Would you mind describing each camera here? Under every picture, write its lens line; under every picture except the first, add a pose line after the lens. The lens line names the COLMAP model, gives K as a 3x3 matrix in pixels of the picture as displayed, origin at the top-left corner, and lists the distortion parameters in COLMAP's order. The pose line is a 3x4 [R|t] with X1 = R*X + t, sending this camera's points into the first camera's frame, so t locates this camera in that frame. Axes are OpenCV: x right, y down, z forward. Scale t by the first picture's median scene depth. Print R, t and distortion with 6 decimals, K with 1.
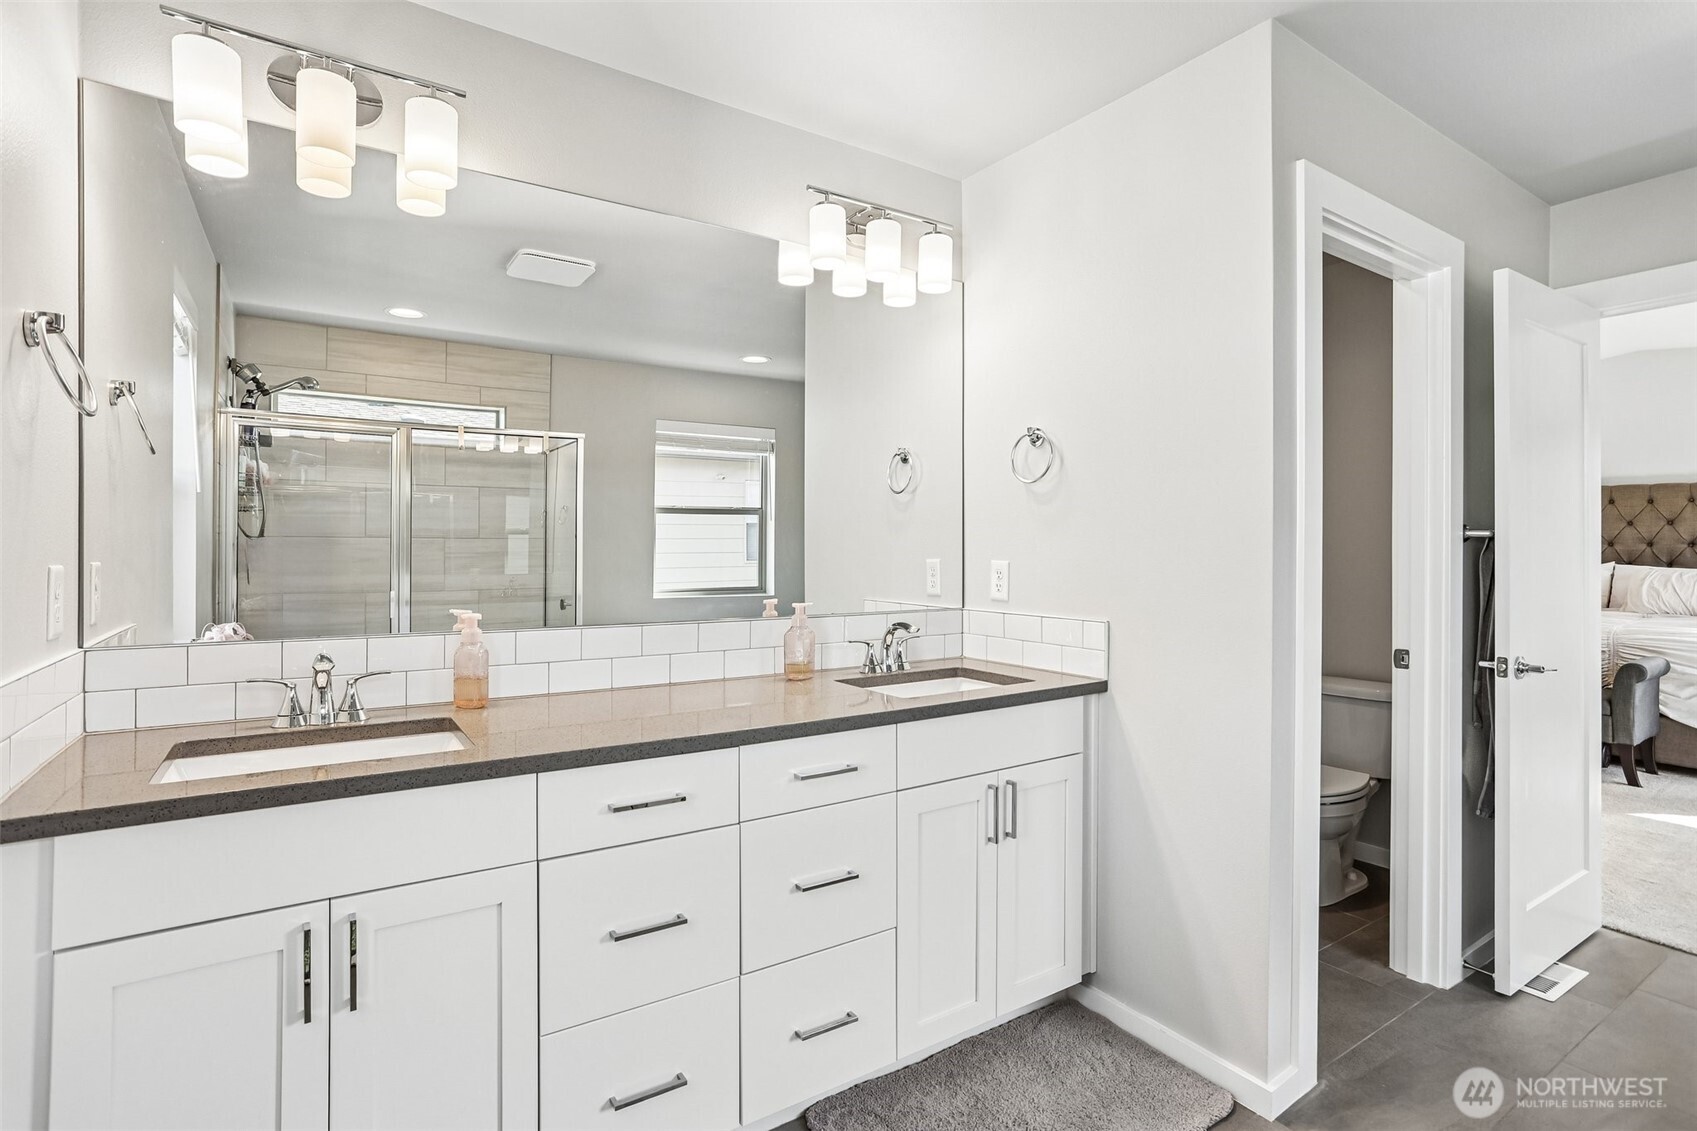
lens RADIAL K [[846.6, 0, 851.5], [0, 846.6, 555.9], [0, 0, 1]] dist [-0.020576, 0.006649]
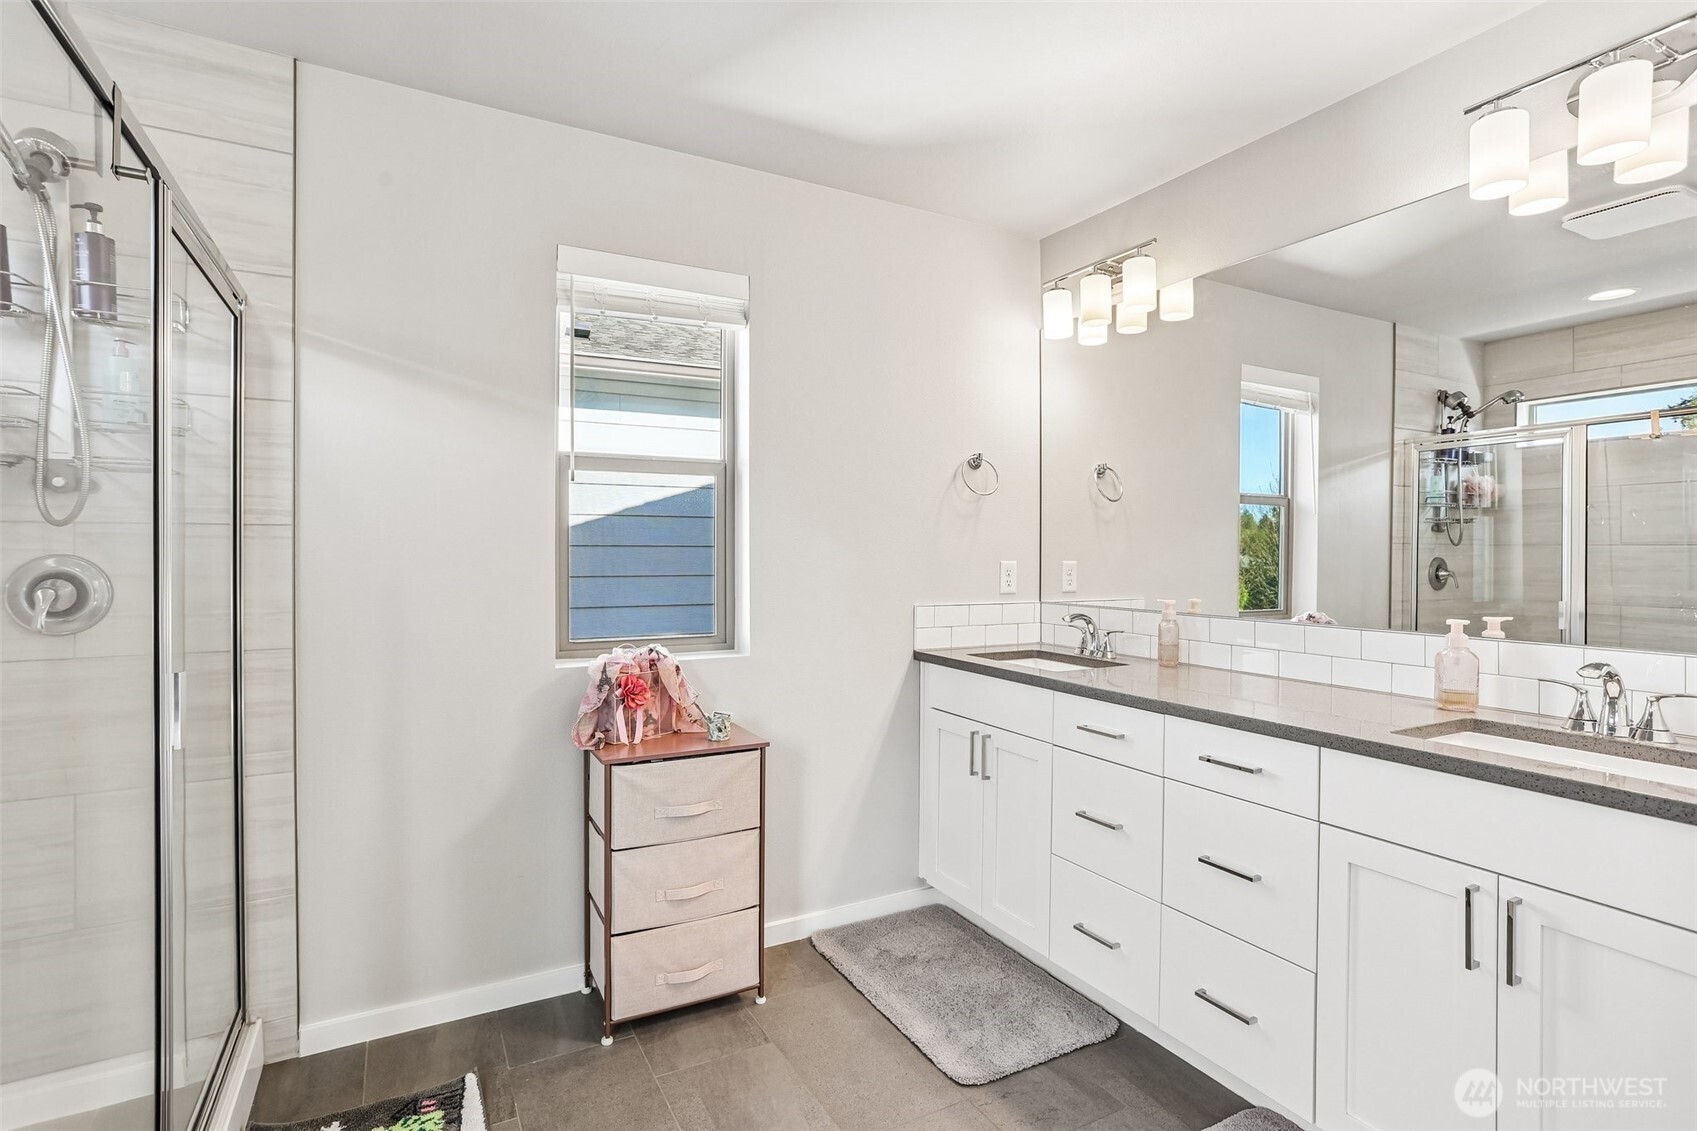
lens RADIAL K [[846.6, 0, 873.8], [0, 846.6, 559.4], [0, 0, 1]] dist [-0.020576, 0.006649]
pose [[-0.094853, 0.005047, -0.995478, 0.742979], [-0.006449, 0.999963, 0.005684, -0.002663], [0.995470, 0.006959, -0.094817, 0.474098]]
